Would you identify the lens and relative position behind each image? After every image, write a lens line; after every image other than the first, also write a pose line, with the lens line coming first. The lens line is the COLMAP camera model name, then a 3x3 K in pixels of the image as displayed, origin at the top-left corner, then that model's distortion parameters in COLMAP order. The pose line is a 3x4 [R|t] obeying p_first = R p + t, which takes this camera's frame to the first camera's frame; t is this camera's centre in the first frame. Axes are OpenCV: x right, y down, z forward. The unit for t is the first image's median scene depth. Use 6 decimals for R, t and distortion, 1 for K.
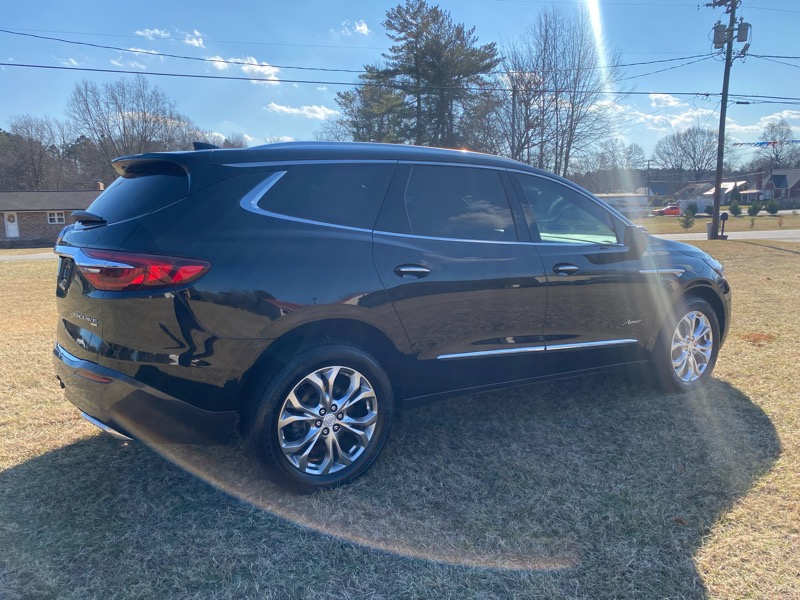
lens RADIAL K [[627.3, 0, 400.0], [0, 627.3, 300.0], [0, 0, 1]] dist [0.028148, 0.005121]
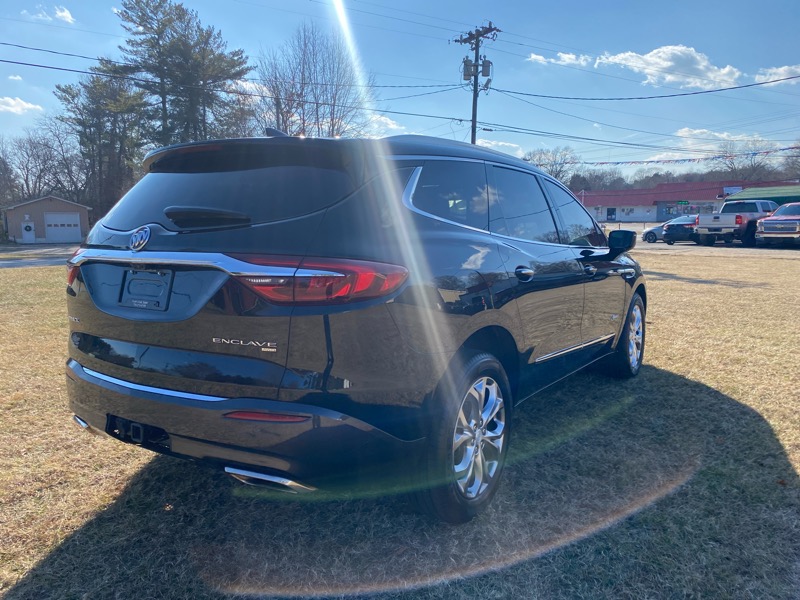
lens RADIAL K [[624.1, 0, 401.9], [0, 624.1, 310.2], [0, 0, 1]] dist [0.024970, -0.011894]
pose [[0.915905, -0.047870, 0.398531, -0.070860], [0.048270, 0.998793, 0.009036, -0.001039], [-0.398483, 0.010961, 0.917110, 0.024032]]
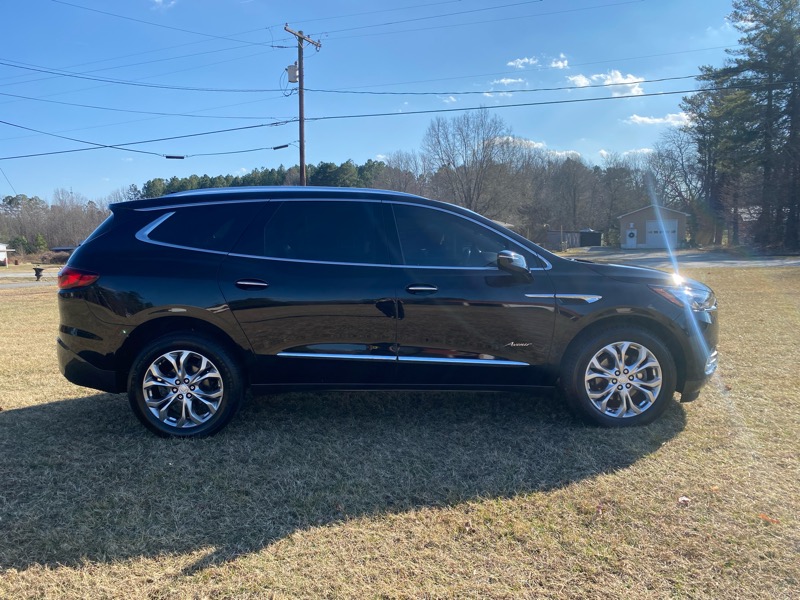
lens RADIAL K [[627.3, 0, 400.0], [0, 627.3, 300.0], [0, 0, 1]] dist [0.028148, 0.005121]
pose [[0.855580, 0.044515, -0.515753, 0.124105], [-0.057574, 0.998298, -0.009345, -0.002728], [0.514459, 0.037689, 0.856686, 0.004406]]
